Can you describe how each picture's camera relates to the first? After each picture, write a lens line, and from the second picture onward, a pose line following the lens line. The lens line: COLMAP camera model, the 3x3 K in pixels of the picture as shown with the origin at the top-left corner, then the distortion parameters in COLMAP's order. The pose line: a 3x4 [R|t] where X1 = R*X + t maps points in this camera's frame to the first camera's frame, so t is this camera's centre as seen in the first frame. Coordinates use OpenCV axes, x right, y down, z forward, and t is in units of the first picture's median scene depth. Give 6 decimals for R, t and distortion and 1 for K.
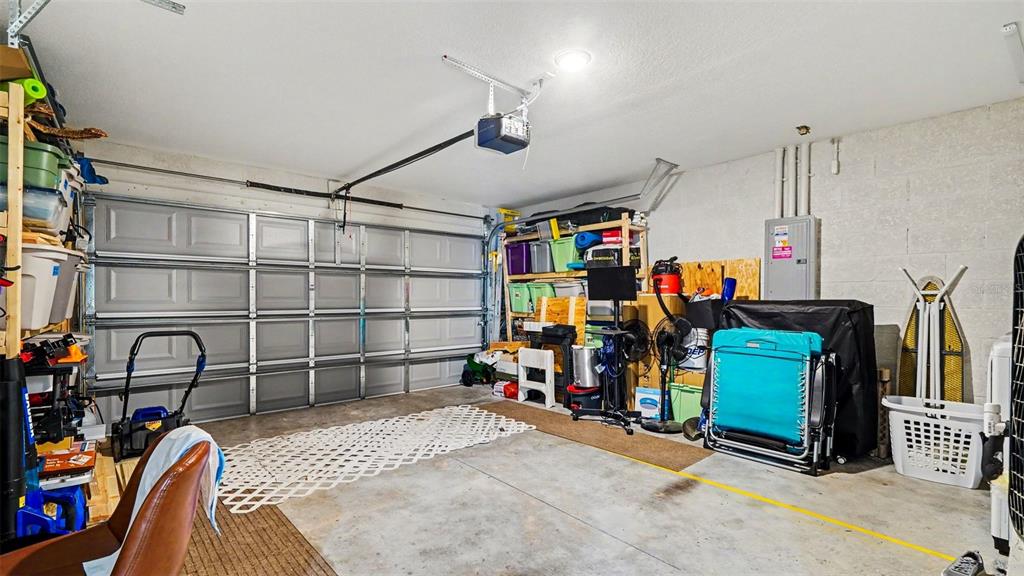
lens RADIAL K [[449.4, 0, 512.0], [0, 449.4, 288.0], [0, 0, 1]] dist [0.000524, 0.000099]
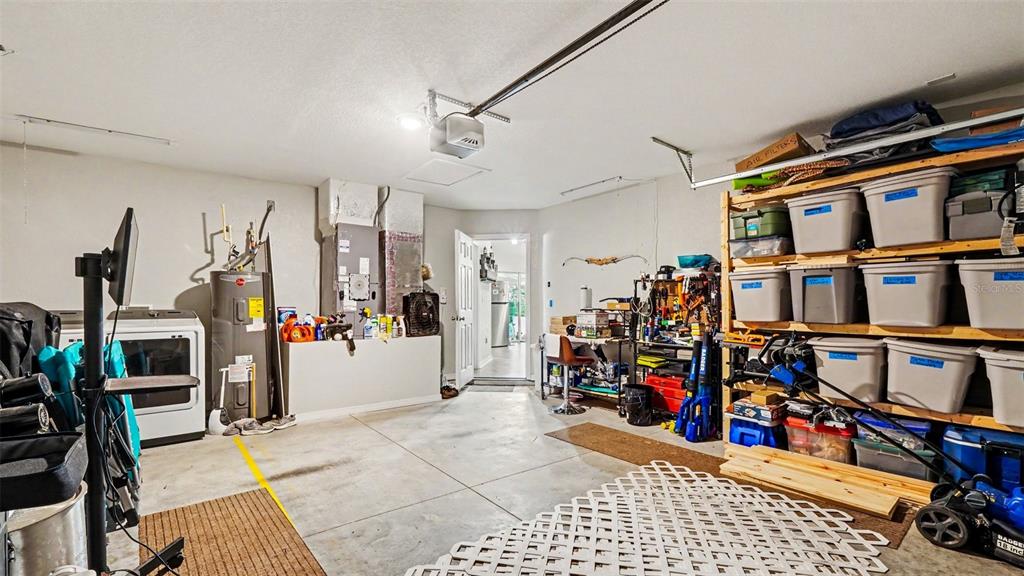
lens RADIAL K [[450.9, 0, 509.9], [0, 450.9, 304.7], [0, 0, 1]] dist [0.001732, 0.000163]
pose [[-0.998477, -0.003577, 0.055046, -0.160722], [-0.004804, 0.999743, -0.022176, 0.042557], [-0.054952, -0.022406, -0.998238, 1.638850]]
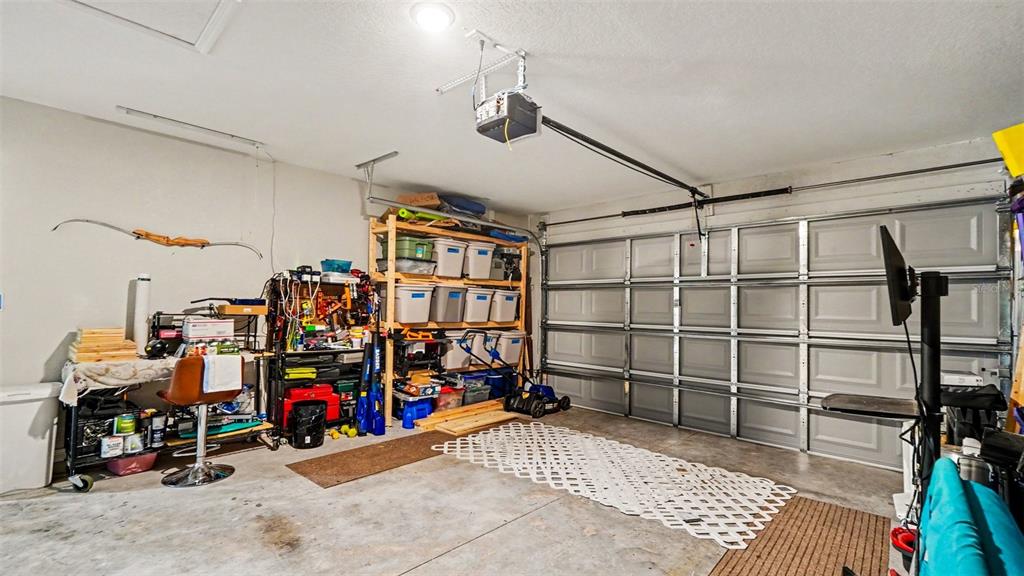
lens RADIAL K [[449.1, 0, 512.4], [0, 449.1, 283.8], [0, 0, 1]] dist [0.001665, 0.000091]
pose [[0.109014, -0.053397, -0.992605, 0.680404], [0.003042, 0.998569, -0.053384, 0.012727], [0.994036, 0.002800, 0.109021, 0.757827]]
